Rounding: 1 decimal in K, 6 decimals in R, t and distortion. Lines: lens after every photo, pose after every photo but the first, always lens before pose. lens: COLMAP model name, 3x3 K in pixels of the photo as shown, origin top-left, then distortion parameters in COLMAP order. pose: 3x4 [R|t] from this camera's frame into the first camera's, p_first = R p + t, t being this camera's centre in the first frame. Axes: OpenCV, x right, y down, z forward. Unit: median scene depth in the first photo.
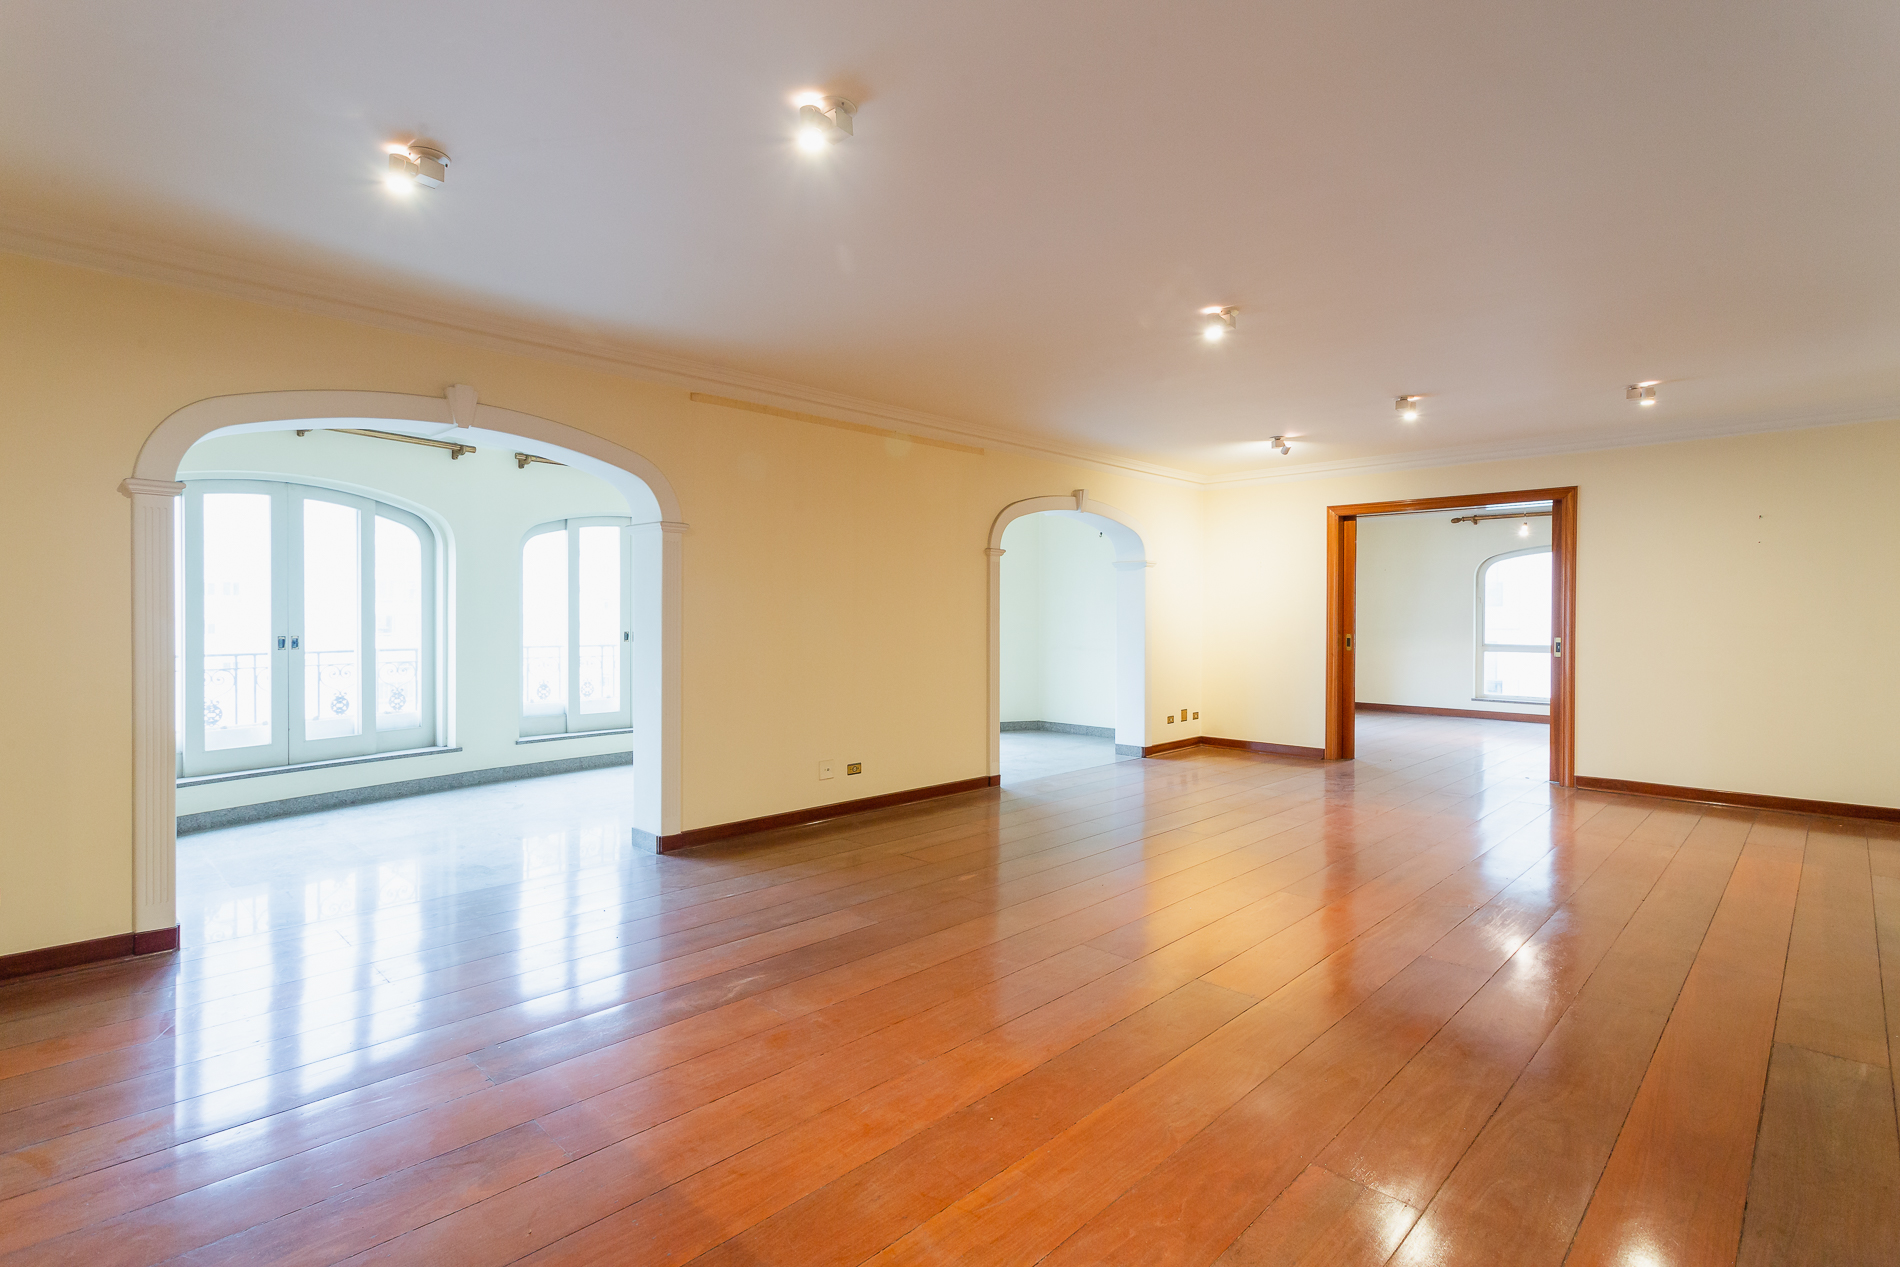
lens RADIAL K [[929.1, 0, 956.1], [0, 929.1, 625.9], [0, 0, 1]] dist [-0.006523, 0.004912]
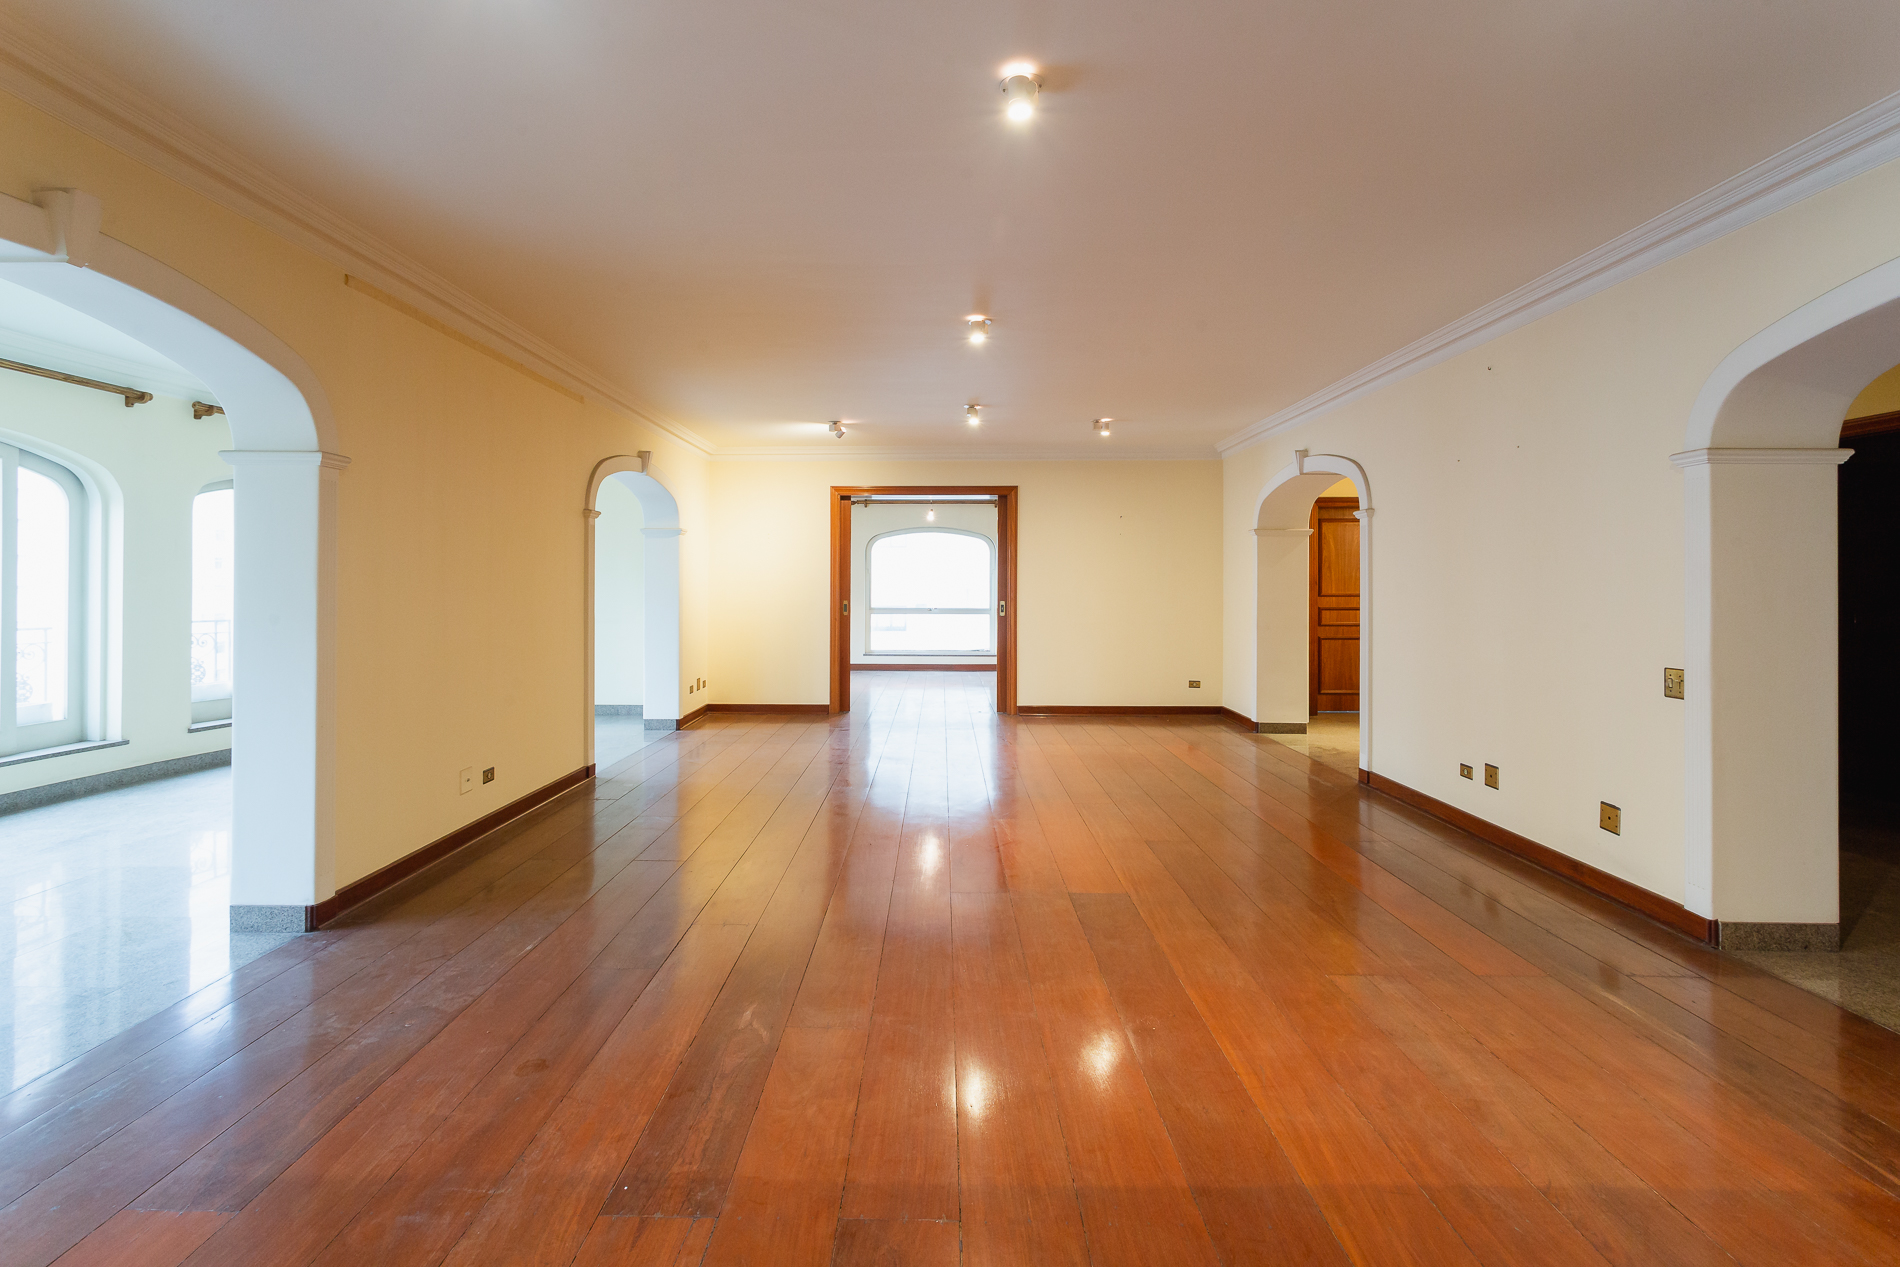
lens RADIAL K [[928.7, 0, 948.0], [0, 928.7, 583.4], [0, 0, 1]] dist [-0.003215, 0.001415]
pose [[0.721701, -0.000431, 0.692205, -0.314732], [0.008356, 0.999932, -0.008089, -0.002362], [-0.692154, 0.011622, 0.721656, 0.117688]]
